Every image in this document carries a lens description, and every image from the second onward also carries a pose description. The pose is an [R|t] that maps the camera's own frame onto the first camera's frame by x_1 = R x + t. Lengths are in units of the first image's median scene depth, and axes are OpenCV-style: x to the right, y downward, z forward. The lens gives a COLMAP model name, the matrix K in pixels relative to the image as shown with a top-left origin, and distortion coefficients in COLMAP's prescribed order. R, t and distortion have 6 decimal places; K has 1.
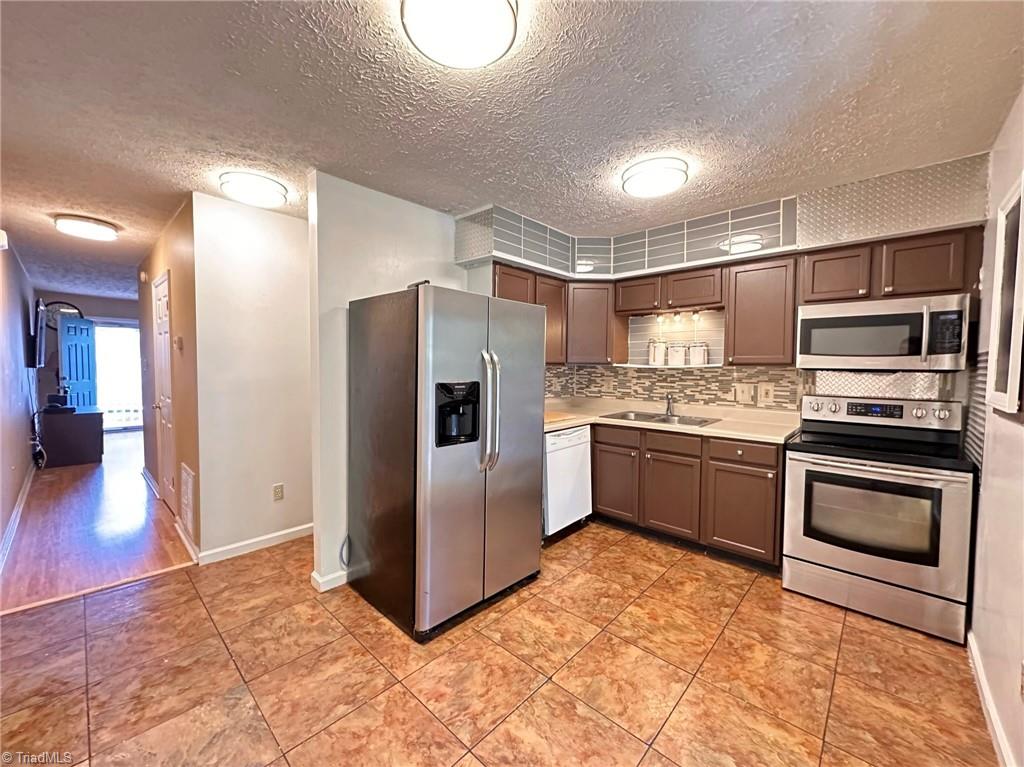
lens RADIAL K [[407.1, 0, 512.7], [0, 407.1, 381.1], [0, 0, 1]] dist [-0.001367, 0.000223]
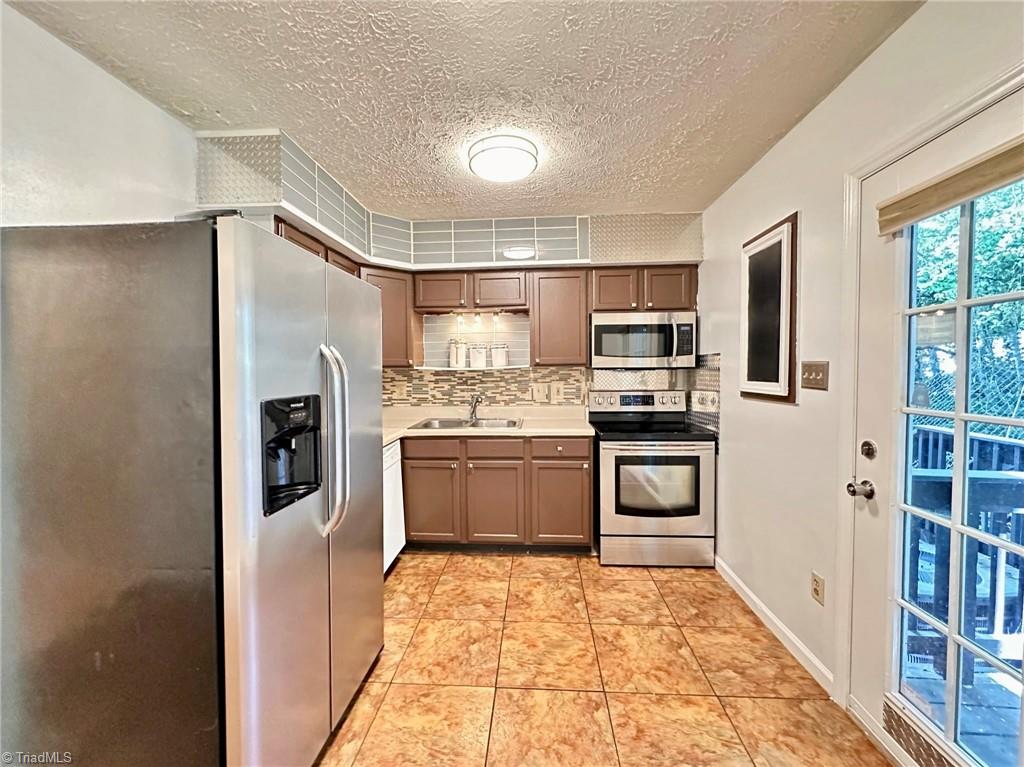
lens RADIAL K [[407.1, 0, 512.7], [0, 407.1, 381.1], [0, 0, 1]] dist [-0.001367, 0.000223]
pose [[0.776032, -0.033337, 0.629811, -0.185093], [0.040294, 0.999183, 0.003239, -0.006756], [-0.629404, 0.022864, 0.776741, 0.242931]]
